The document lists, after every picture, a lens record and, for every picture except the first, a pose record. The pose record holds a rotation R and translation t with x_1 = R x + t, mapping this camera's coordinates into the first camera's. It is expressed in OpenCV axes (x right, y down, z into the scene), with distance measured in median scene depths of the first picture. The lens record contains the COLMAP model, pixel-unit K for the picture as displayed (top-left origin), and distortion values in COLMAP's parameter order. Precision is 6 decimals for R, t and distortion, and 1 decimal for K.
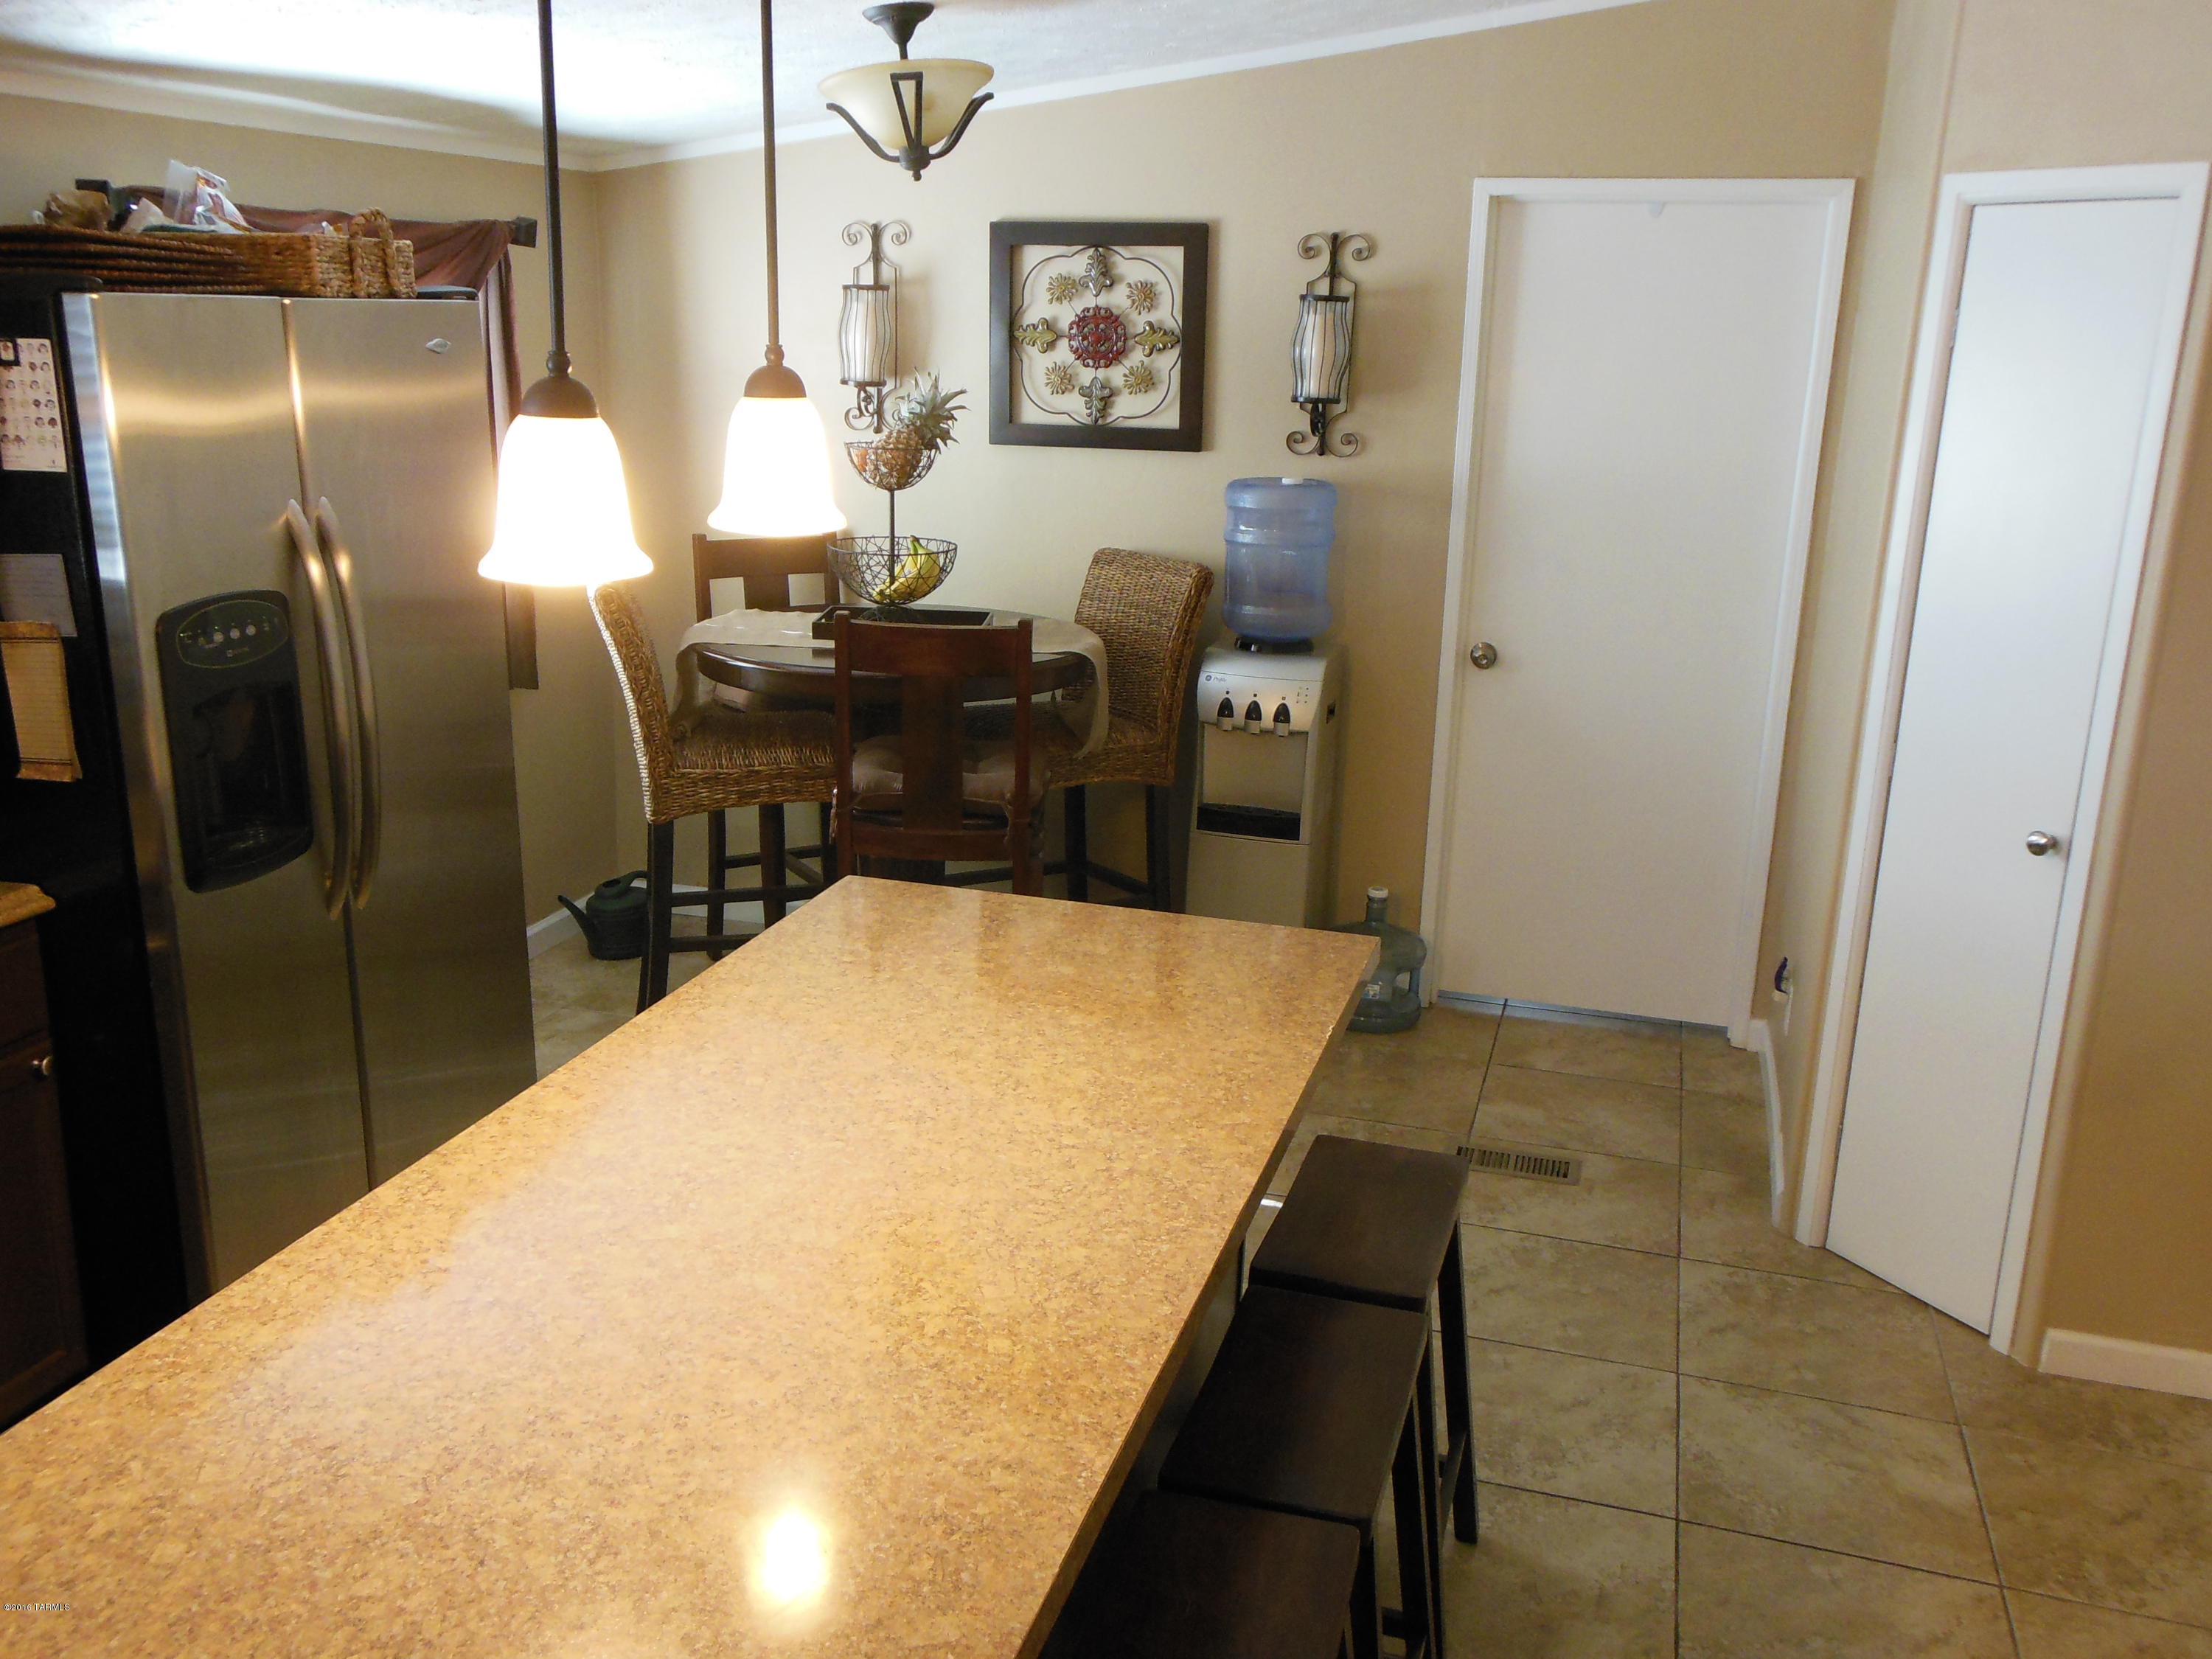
lens RADIAL K [[1916.1, 0, 1118.1], [0, 1916.1, 816.7], [0, 0, 1]] dist [0.083543, 0.002048]
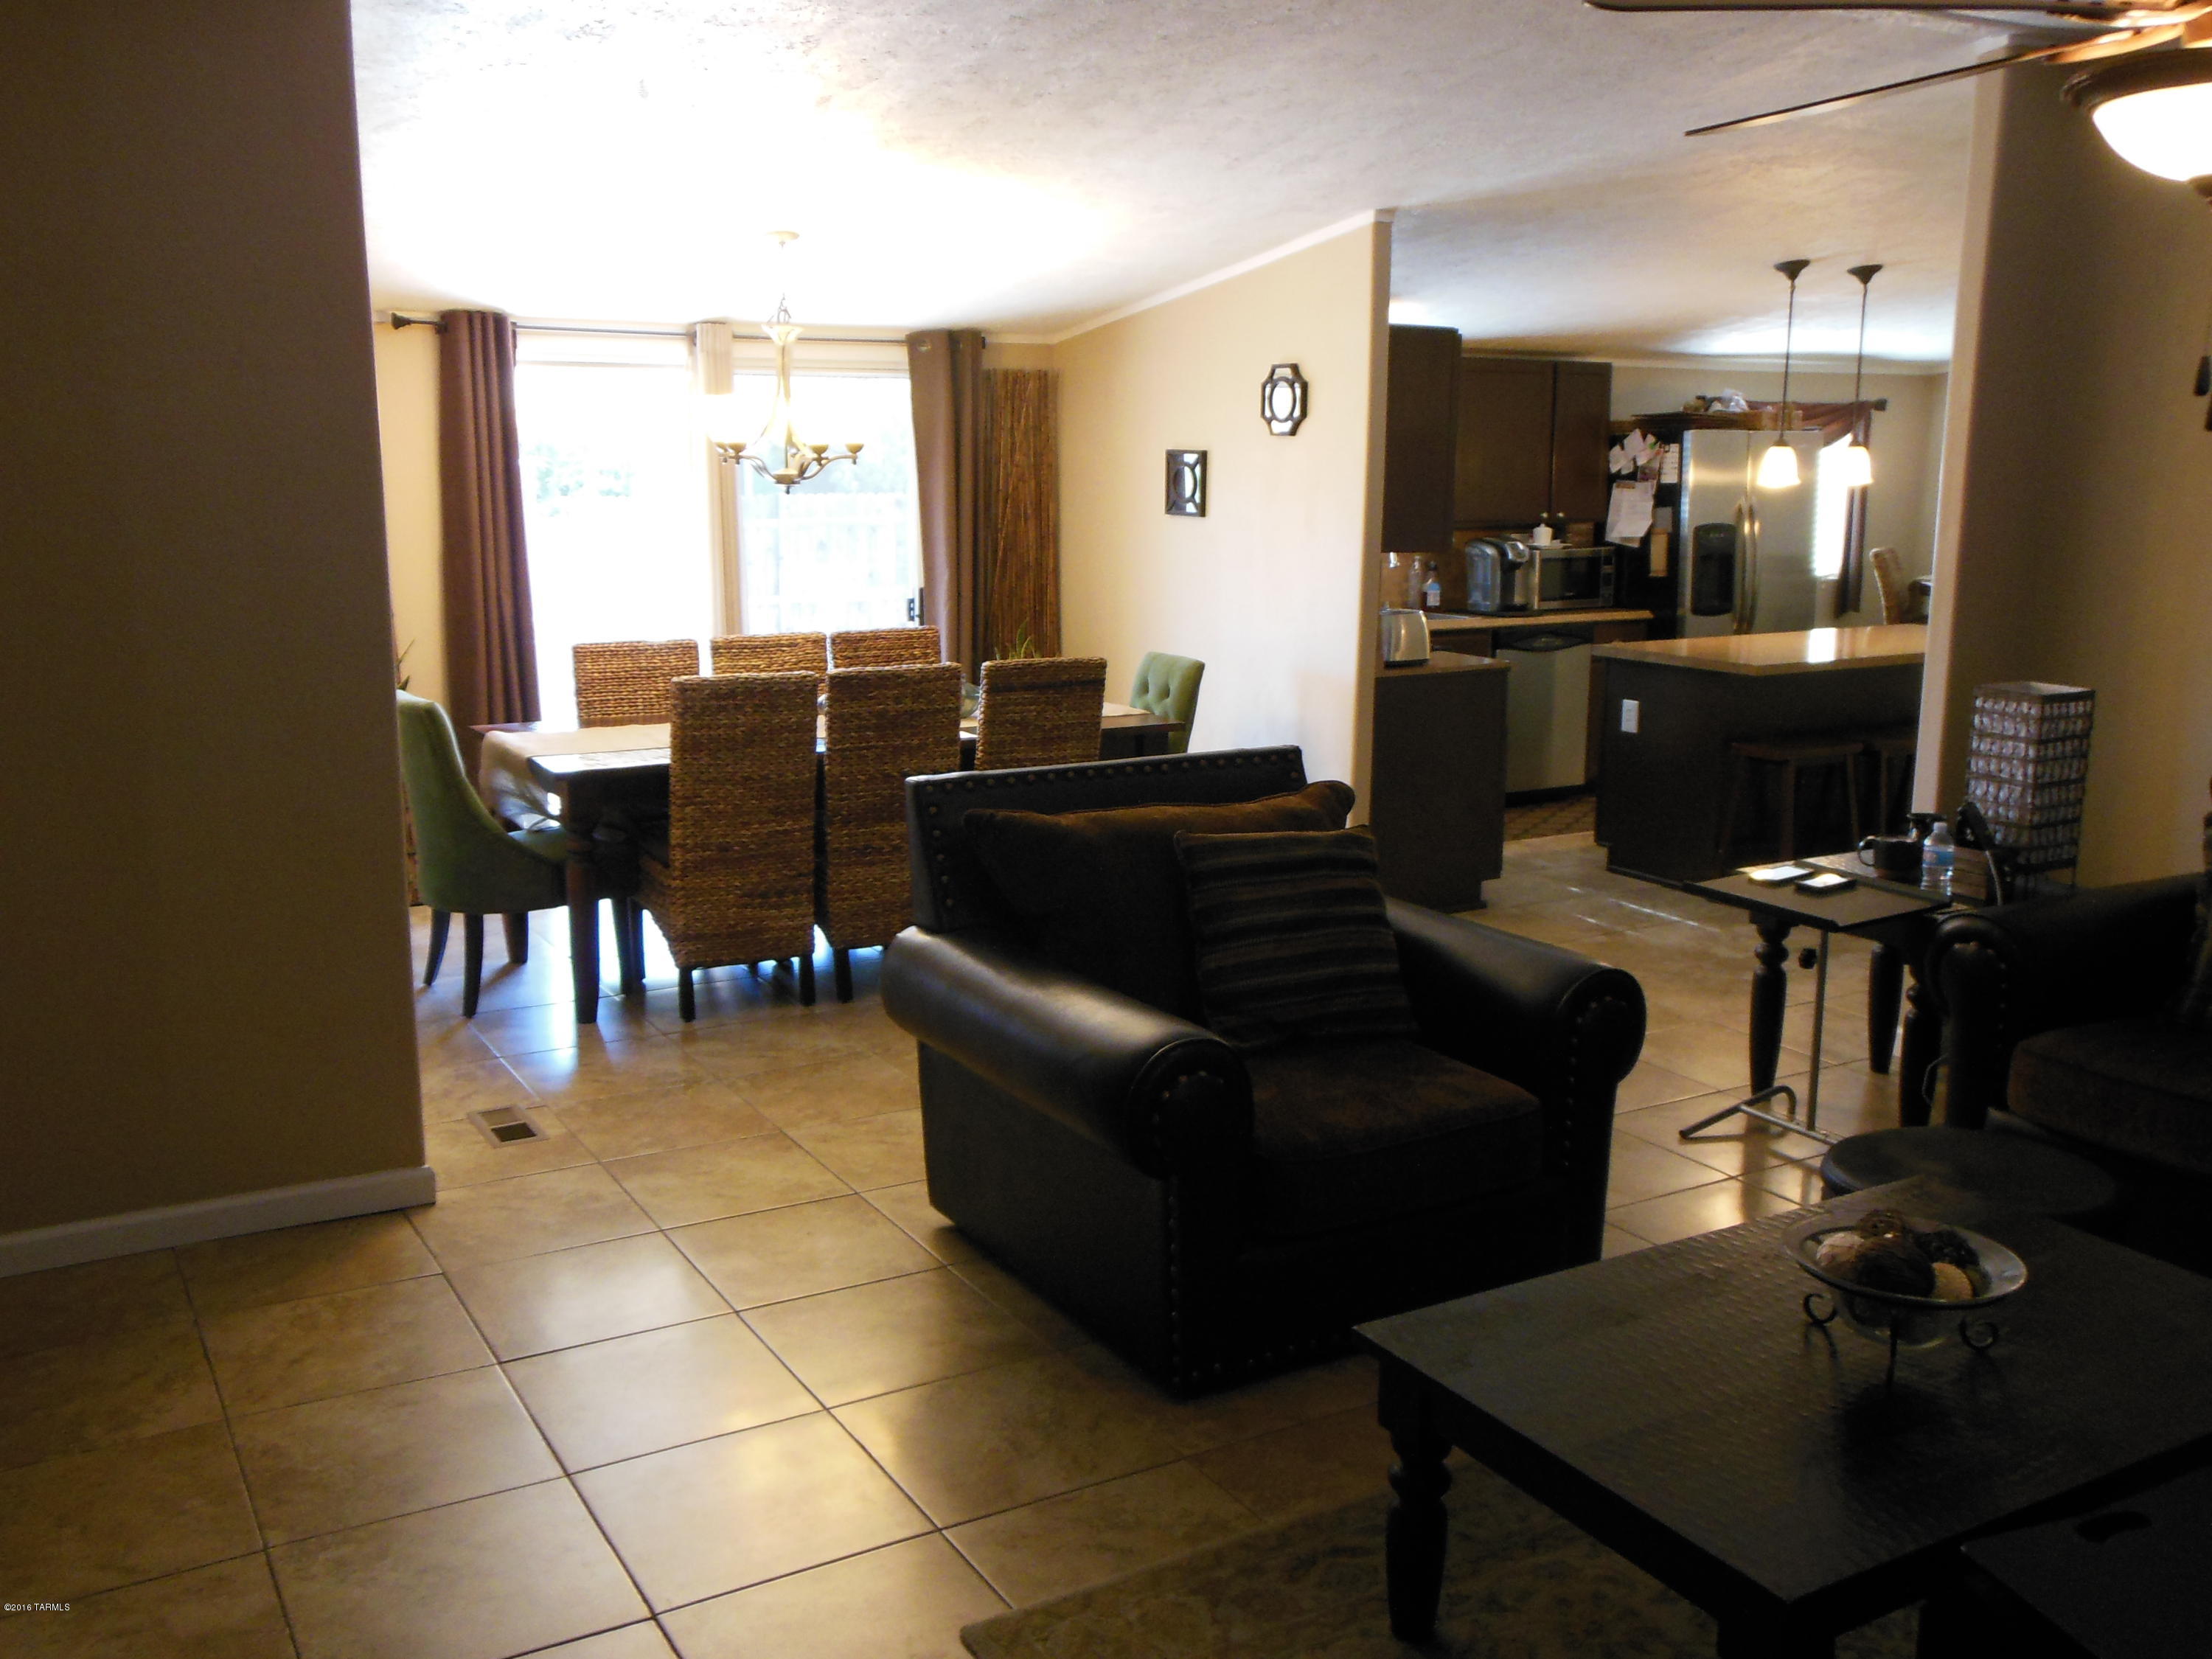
lens RADIAL K [[1979.8, 0, 1106.9], [0, 1979.8, 835.0], [0, 0, 1]] dist [-0.013606, 0.086737]
pose [[0.726338, 0.116442, -0.677403, 0.921086], [-0.170165, 0.985329, -0.013084, 0.516884], [0.665941, 0.124774, 0.735496, -1.693580]]
